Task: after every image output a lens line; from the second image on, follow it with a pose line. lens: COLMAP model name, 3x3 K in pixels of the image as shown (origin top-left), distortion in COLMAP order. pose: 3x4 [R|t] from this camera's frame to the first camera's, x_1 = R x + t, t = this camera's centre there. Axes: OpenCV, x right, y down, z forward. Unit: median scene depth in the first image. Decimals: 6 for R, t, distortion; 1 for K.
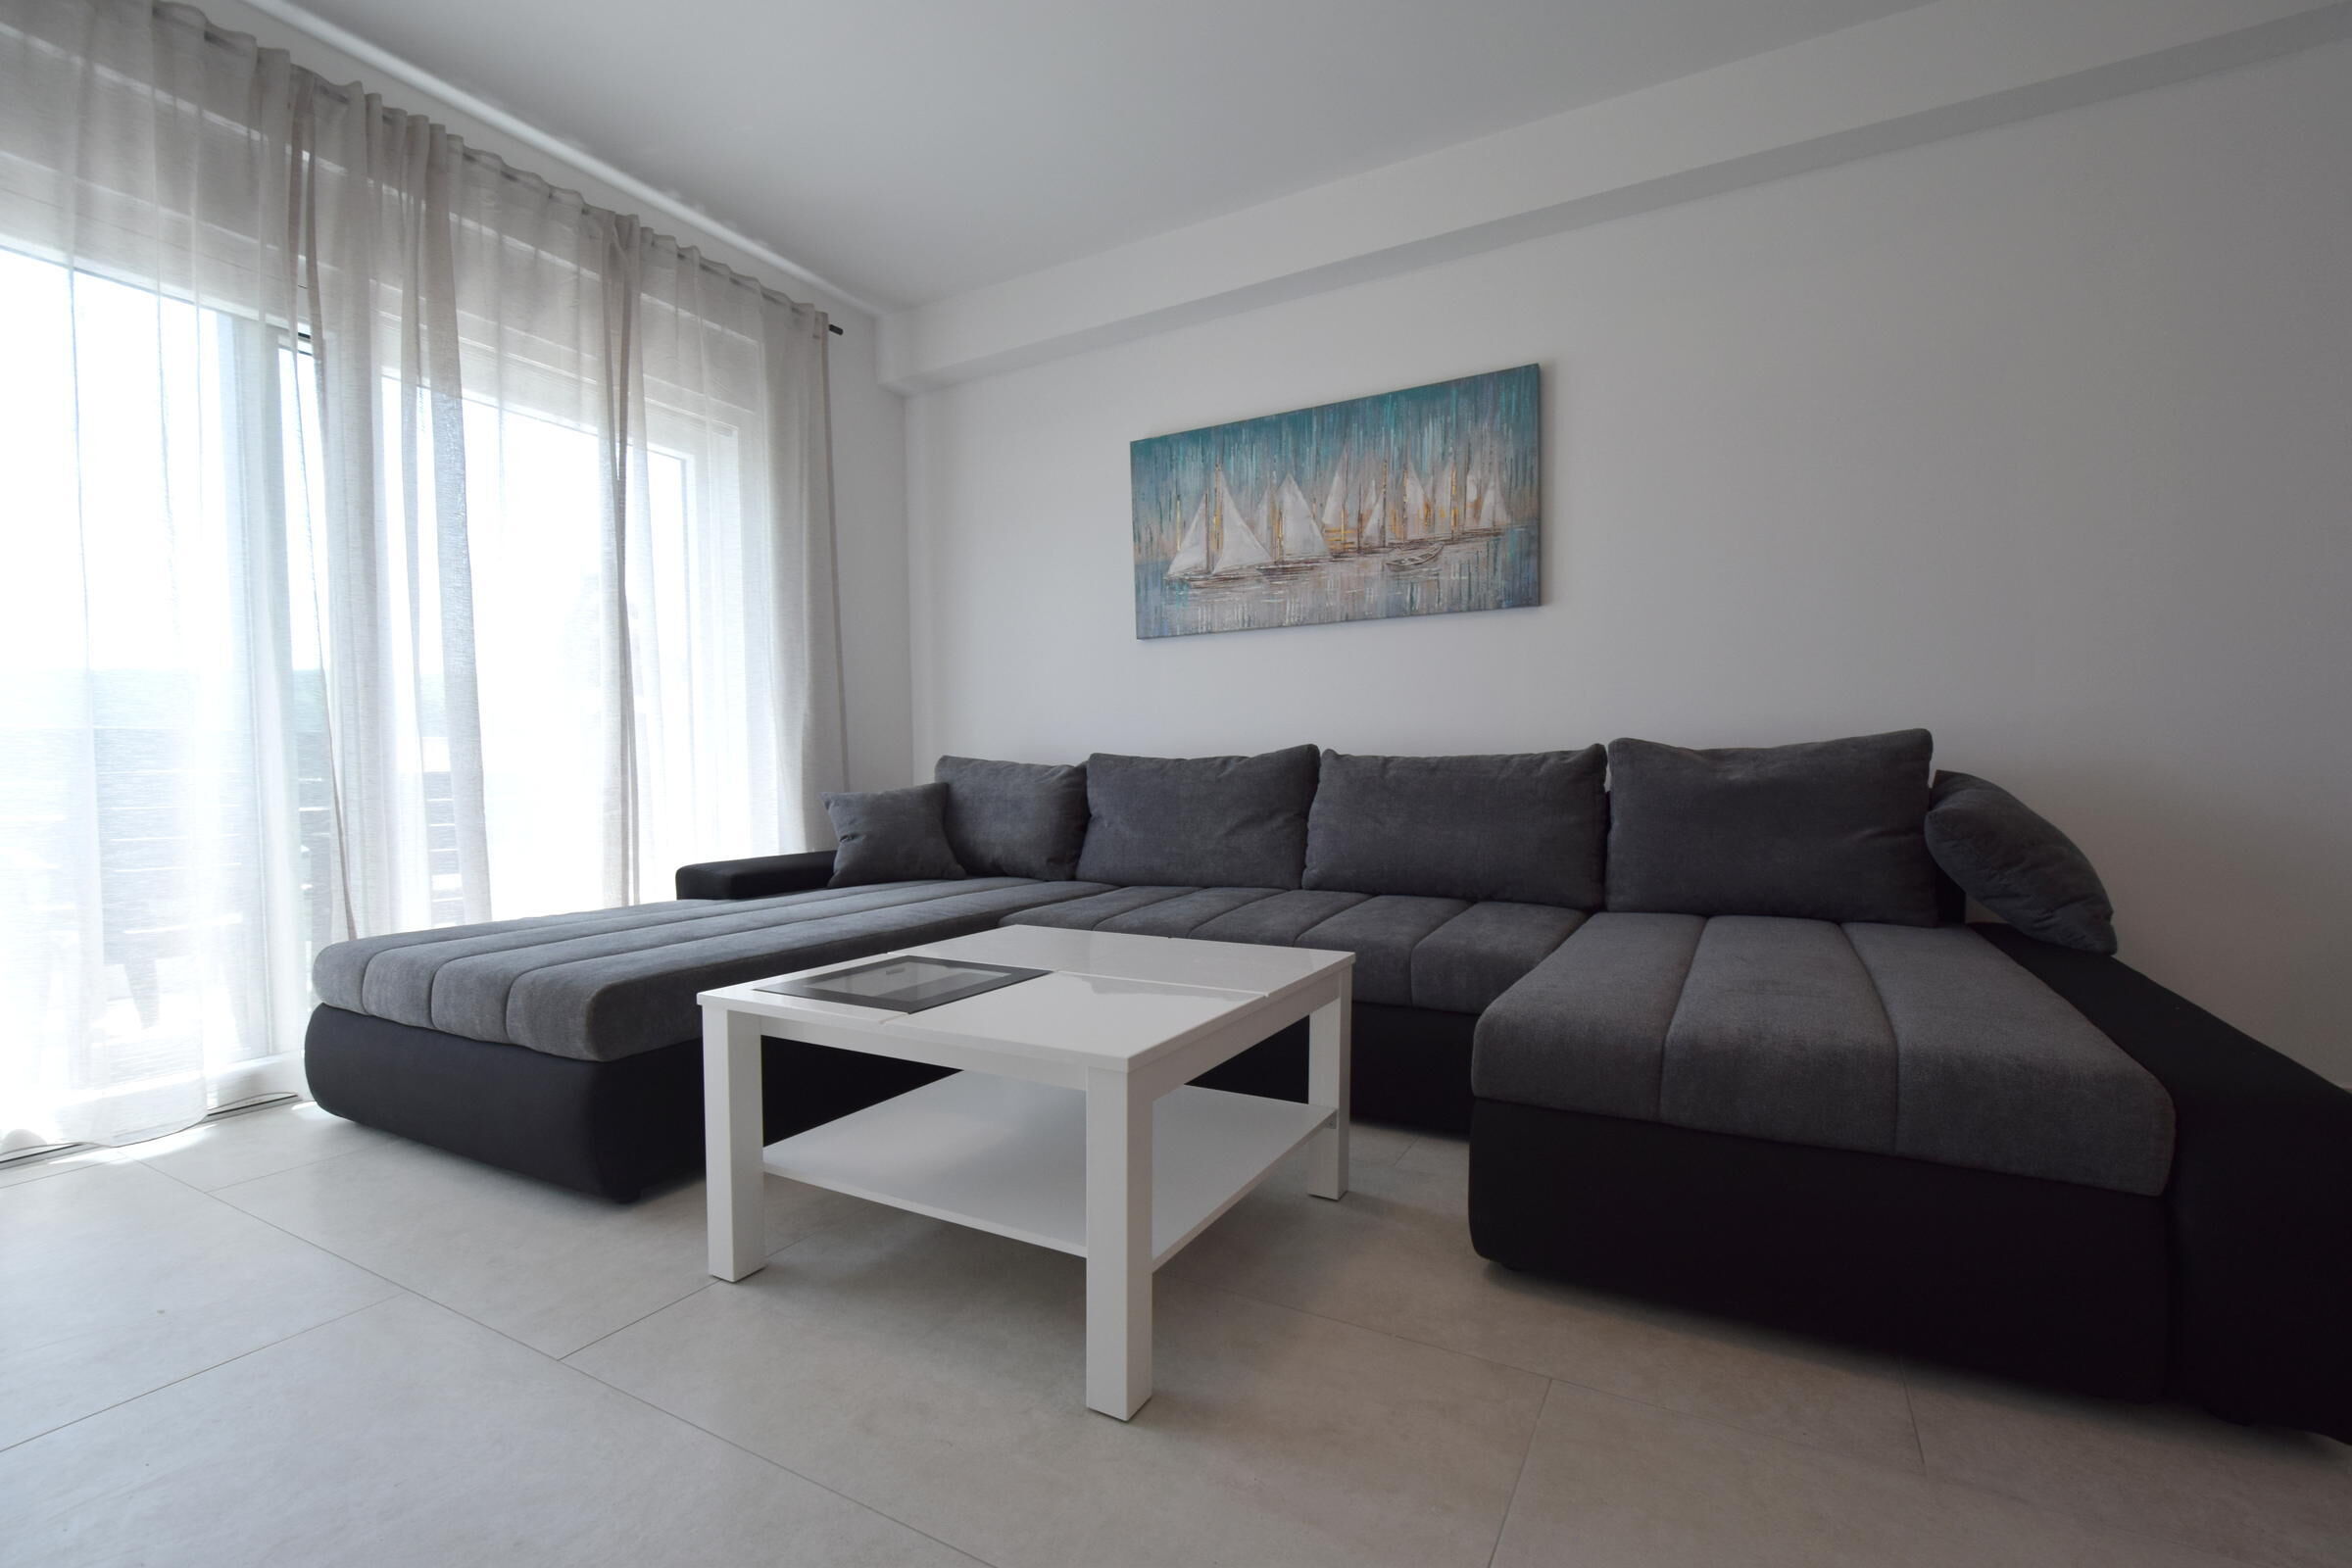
lens RADIAL K [[1037.6, 0, 1184.4], [0, 1037.6, 819.6], [0, 0, 1]] dist [0.002450, -0.003980]
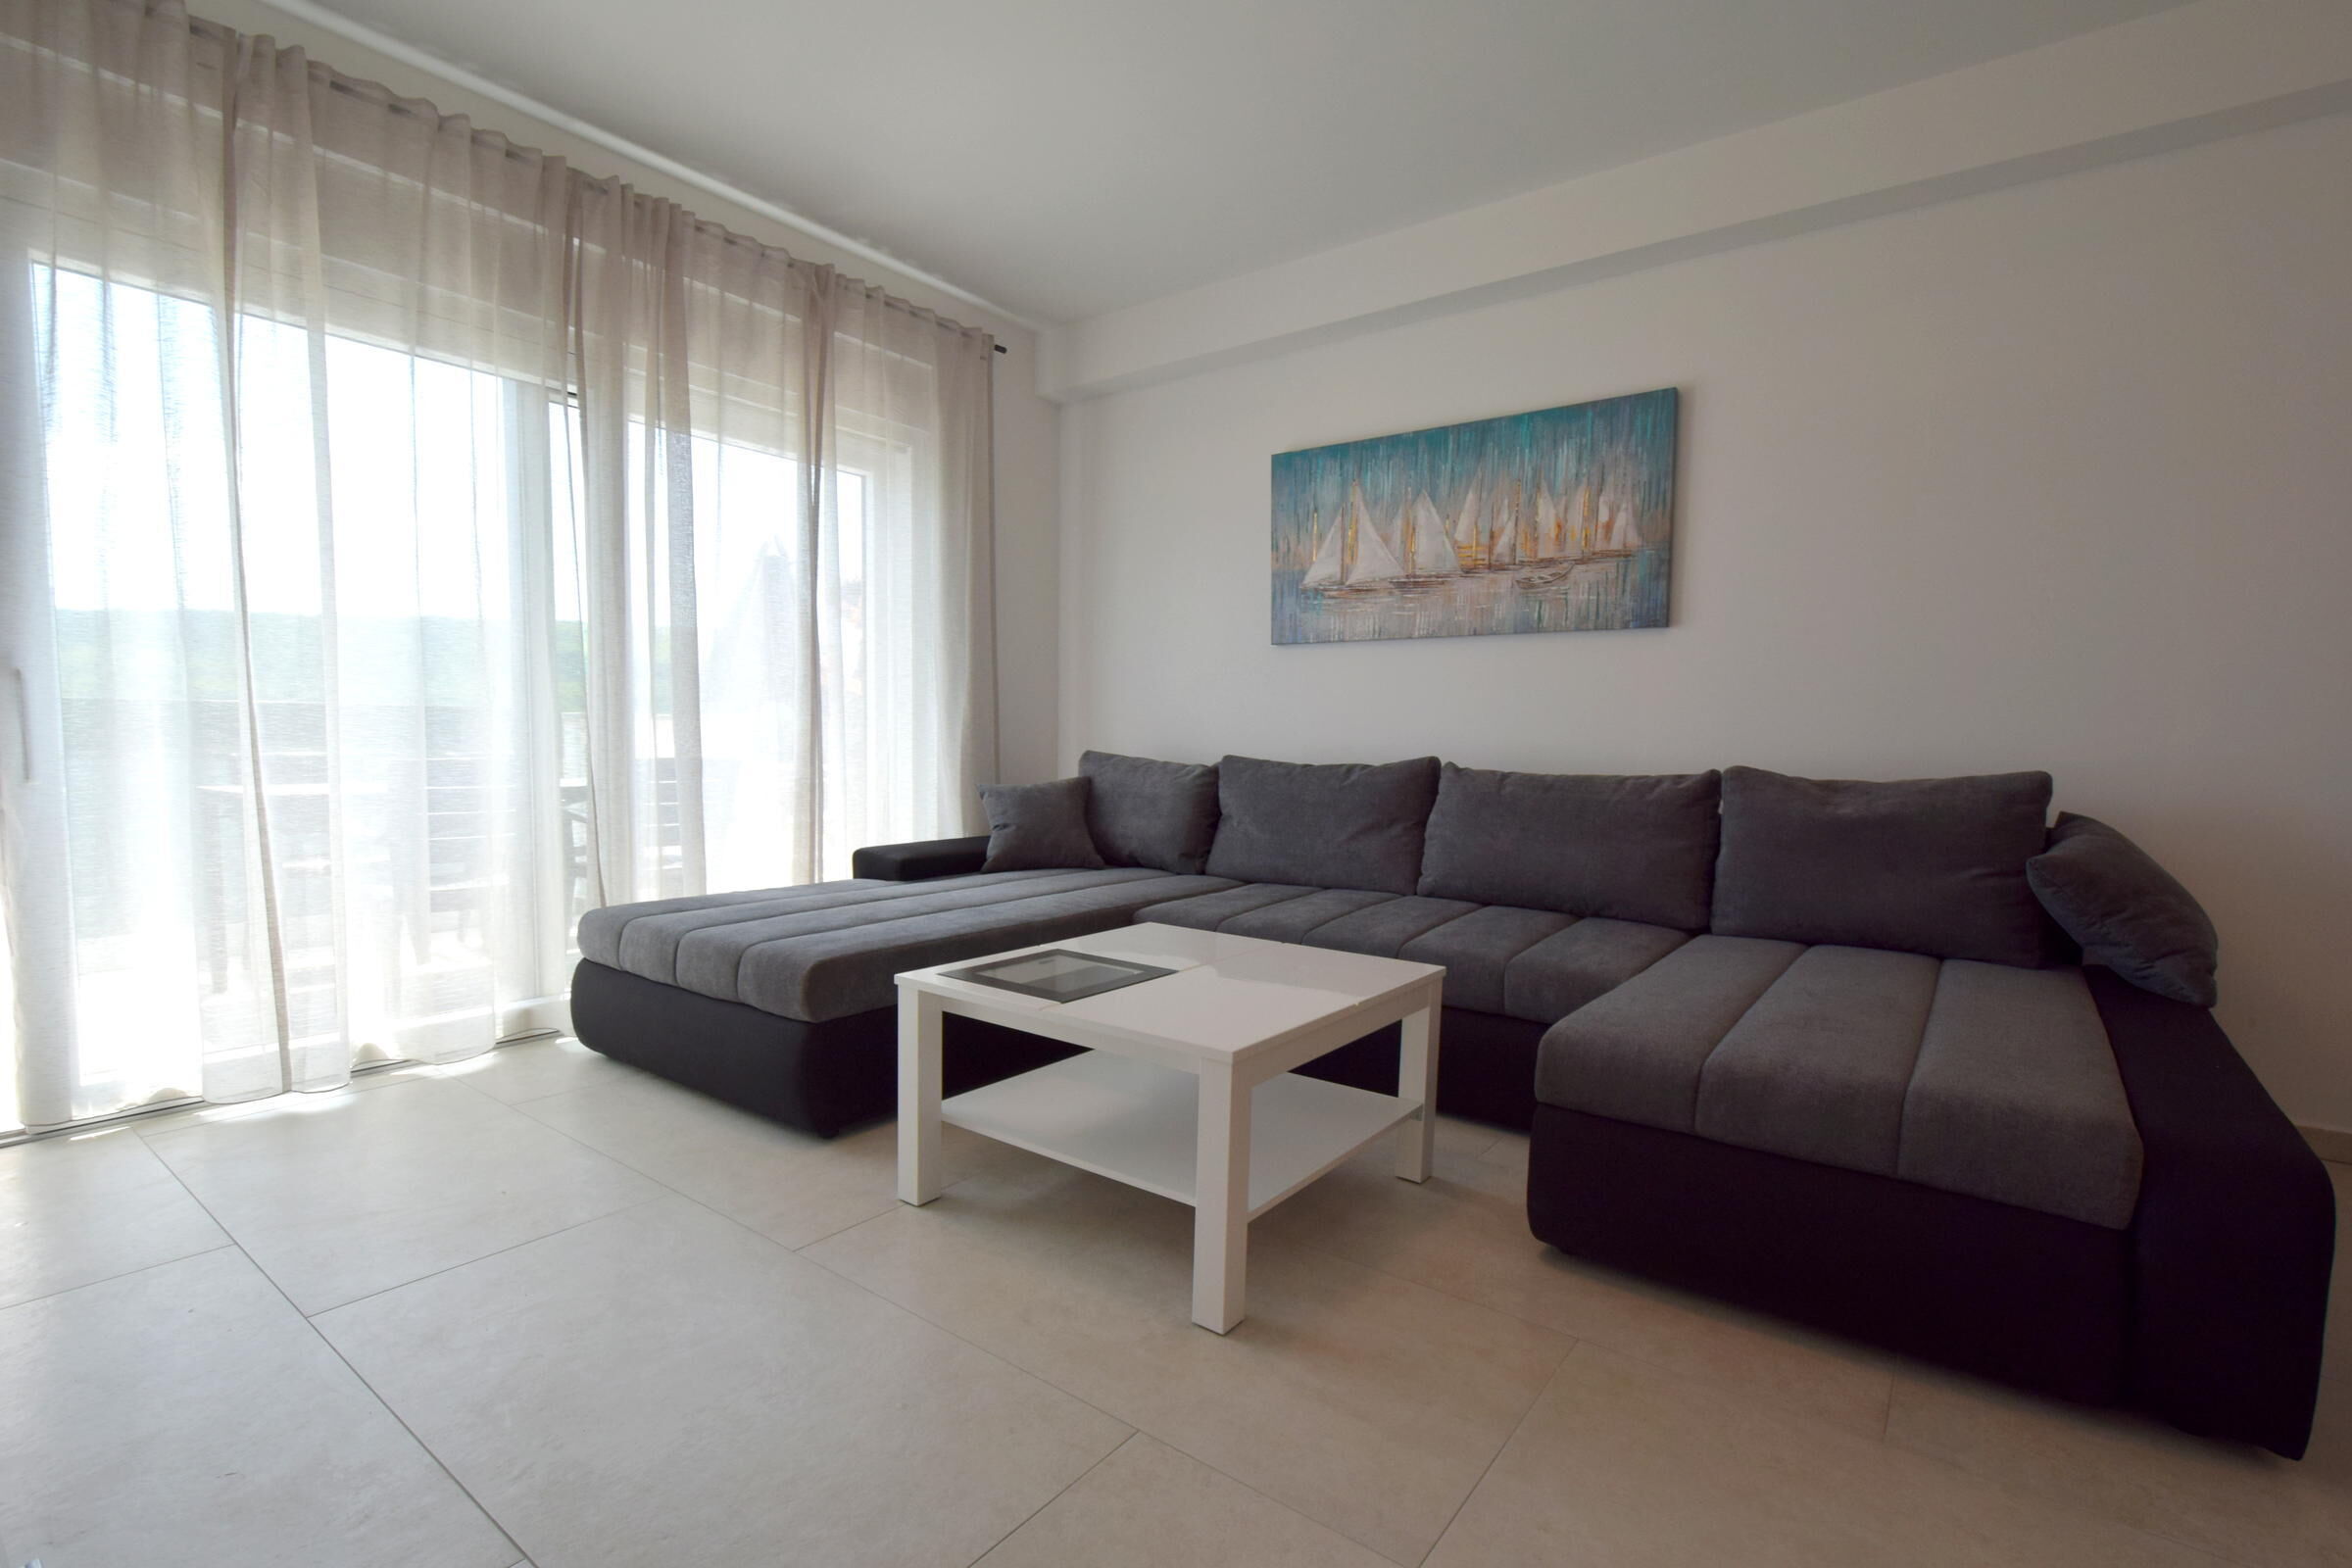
lens RADIAL K [[1085.3, 0, 1178.3], [0, 1085.3, 817.7], [0, 0, 1]] dist [-0.001310, -0.000932]
pose [[0.990165, 0.036257, -0.135127, 0.020241], [-0.032505, 0.999025, 0.029872, -0.039114], [0.136078, -0.025186, 0.990378, -0.131777]]
